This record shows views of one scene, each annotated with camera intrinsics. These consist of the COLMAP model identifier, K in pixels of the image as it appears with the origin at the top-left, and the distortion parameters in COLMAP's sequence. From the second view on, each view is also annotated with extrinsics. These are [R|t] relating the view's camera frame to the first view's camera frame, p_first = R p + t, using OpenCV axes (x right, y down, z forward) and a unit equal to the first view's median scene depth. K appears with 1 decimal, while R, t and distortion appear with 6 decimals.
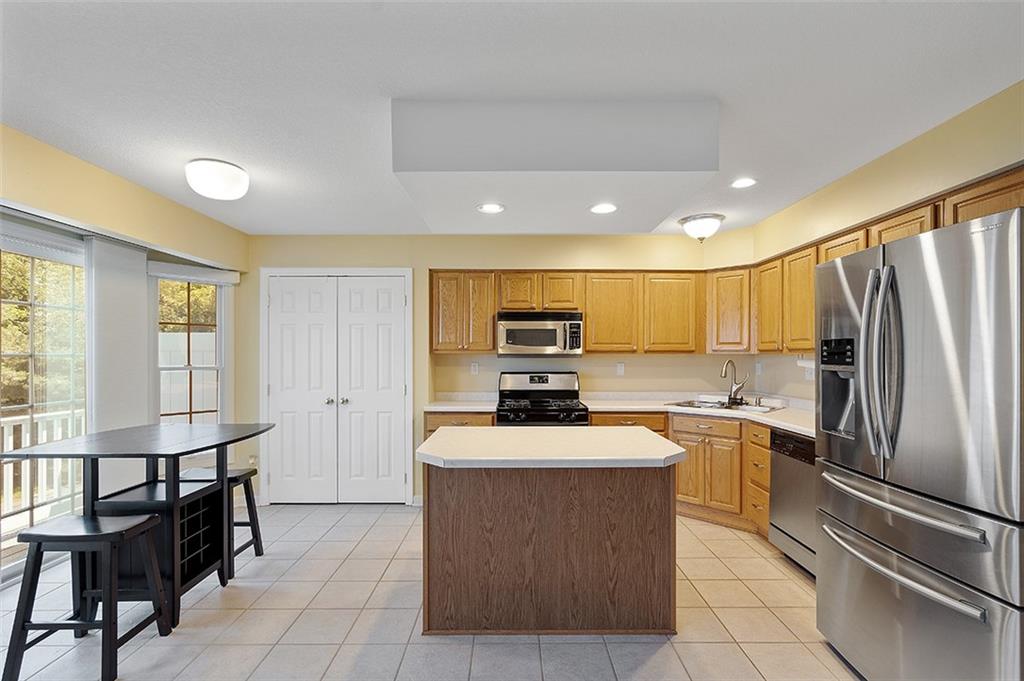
lens RADIAL K [[466.1, 0, 509.4], [0, 466.1, 360.3], [0, 0, 1]] dist [-0.004231, 0.000289]
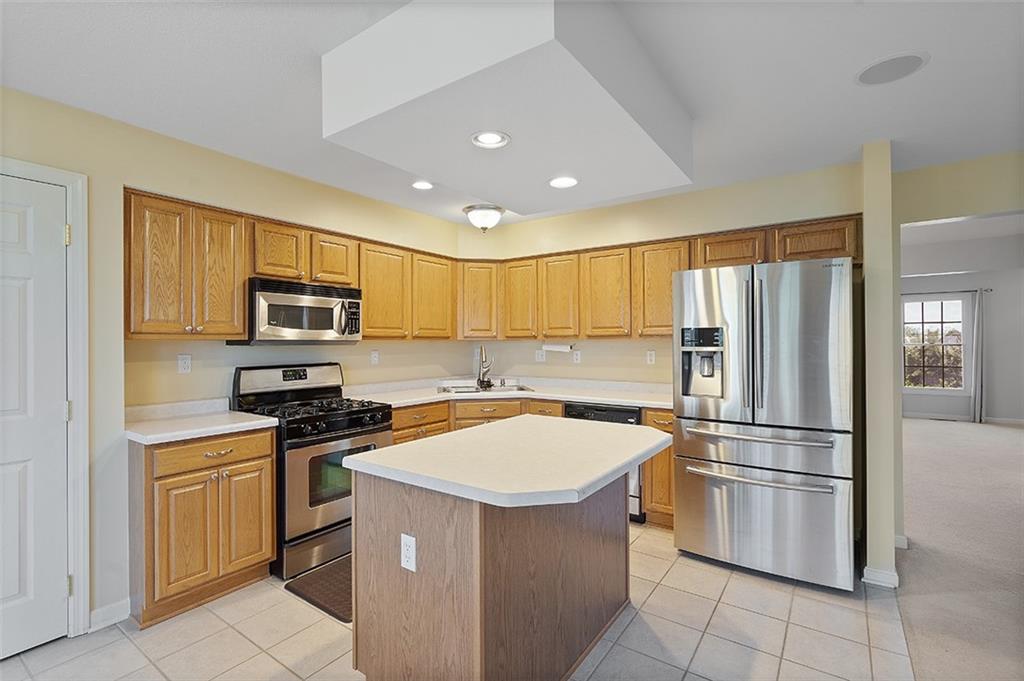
lens RADIAL K [[466.1, 0, 508.0], [0, 466.1, 338.4], [0, 0, 1]] dist [-0.004231, 0.000289]
pose [[0.582534, 0.002789, 0.812802, -0.356249], [0.014418, 0.999801, -0.013764, -0.001613], [-0.812678, 0.019737, 0.582378, 0.315540]]
